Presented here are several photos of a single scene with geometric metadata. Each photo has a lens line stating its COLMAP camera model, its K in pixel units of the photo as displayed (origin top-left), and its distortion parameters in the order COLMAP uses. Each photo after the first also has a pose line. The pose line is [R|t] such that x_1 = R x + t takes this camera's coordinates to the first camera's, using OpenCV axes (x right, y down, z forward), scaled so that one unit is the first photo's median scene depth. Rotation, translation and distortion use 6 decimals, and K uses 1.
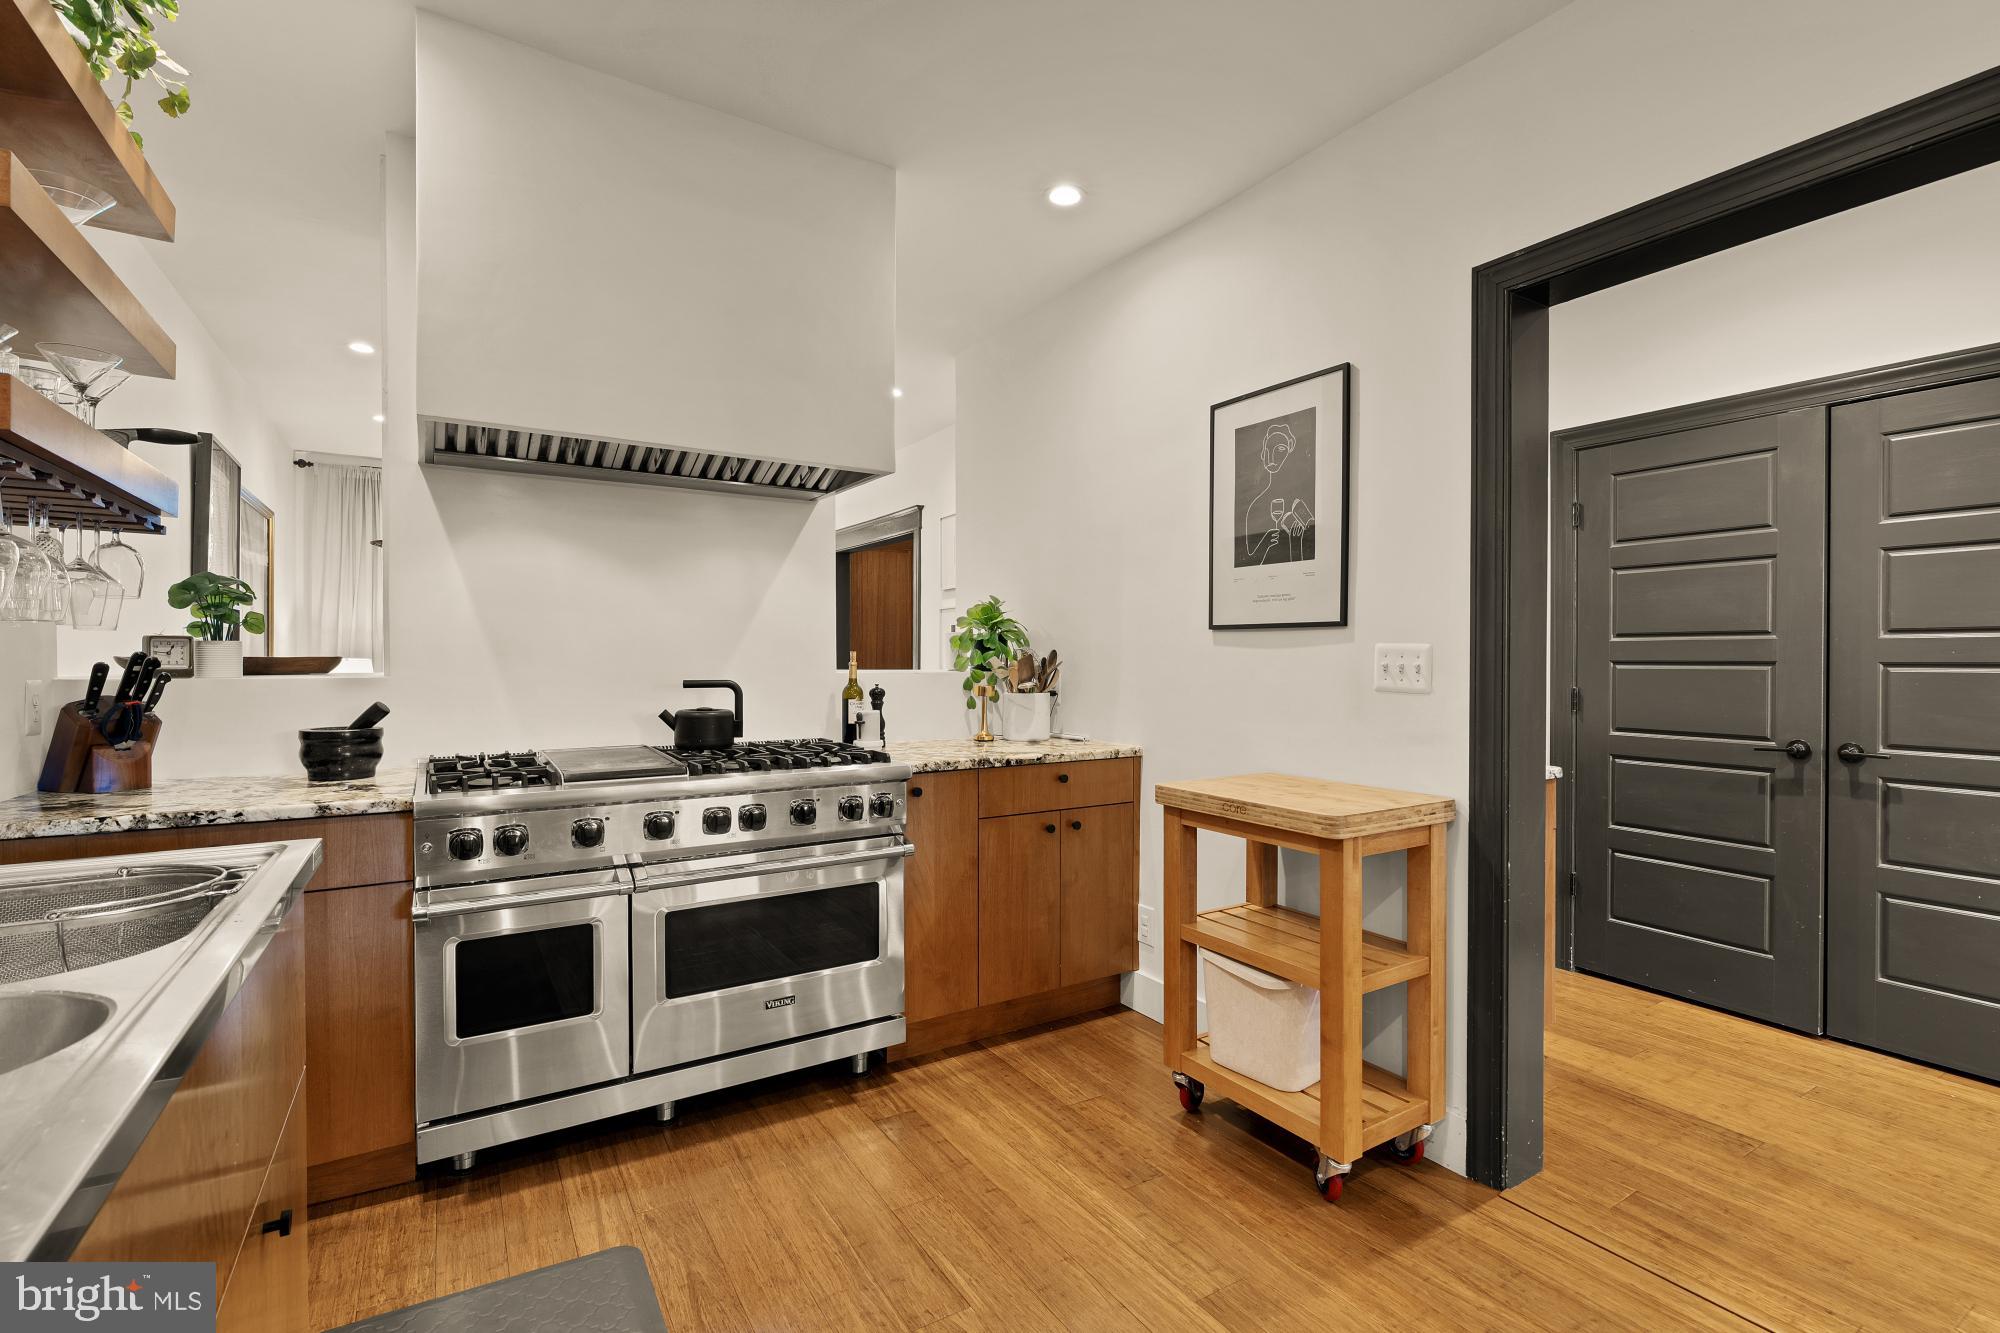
lens RADIAL K [[918.7, 0, 994.7], [0, 918.7, 673.3], [0, 0, 1]] dist [0.016518, 0.000493]
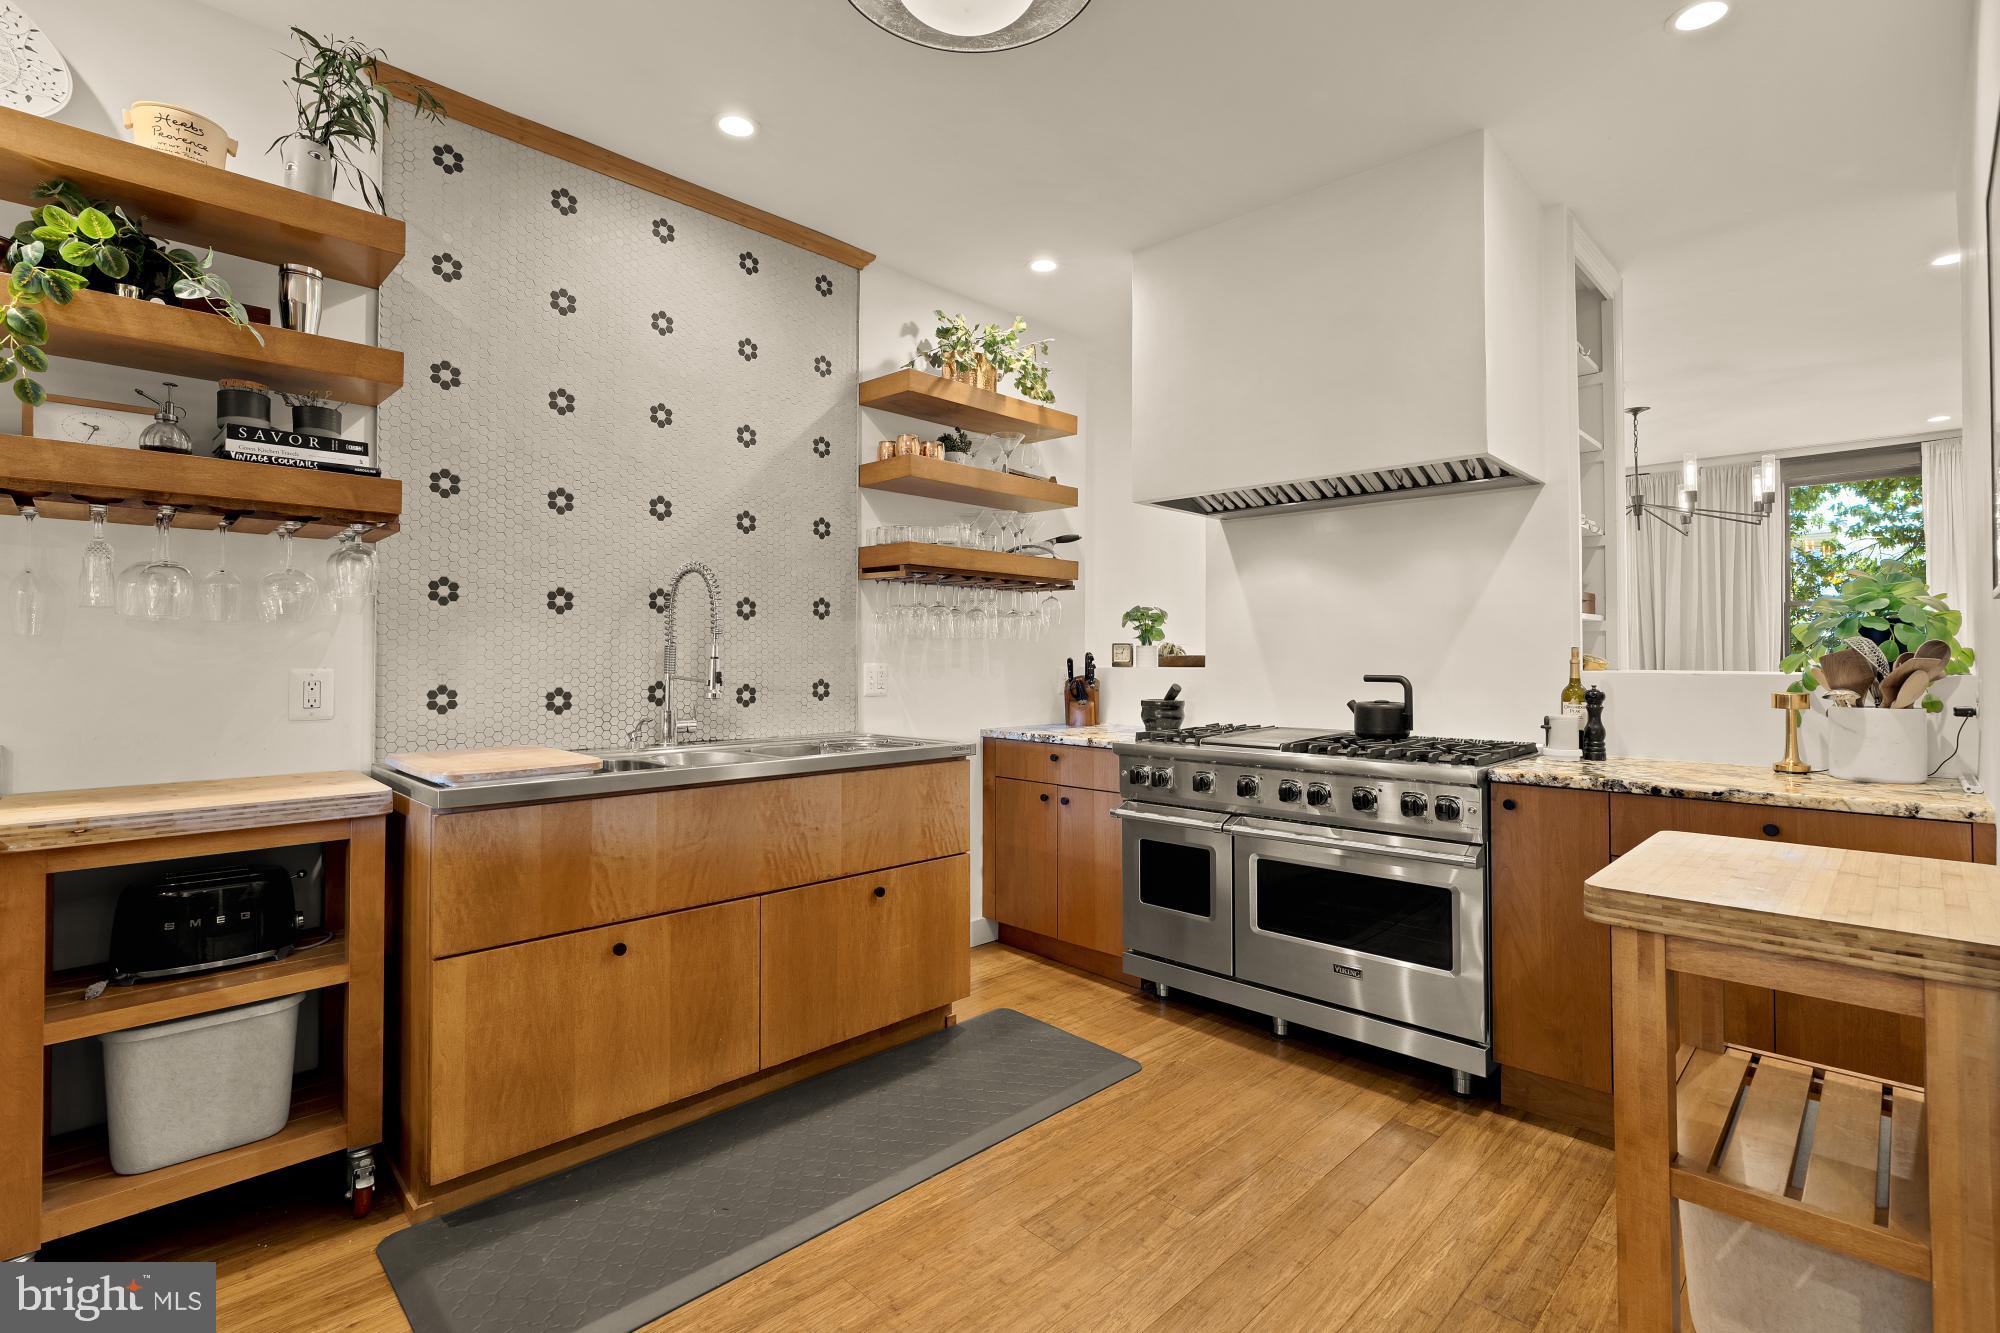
lens RADIAL K [[918.7, 0, 995.8], [0, 918.7, 647.8], [0, 0, 1]] dist [0.016518, 0.000493]
pose [[0.247711, -0.010634, -0.968776, 0.716231], [-0.016656, 0.999745, -0.015233, -0.000440], [0.968691, 0.019909, 0.247471, 0.320012]]
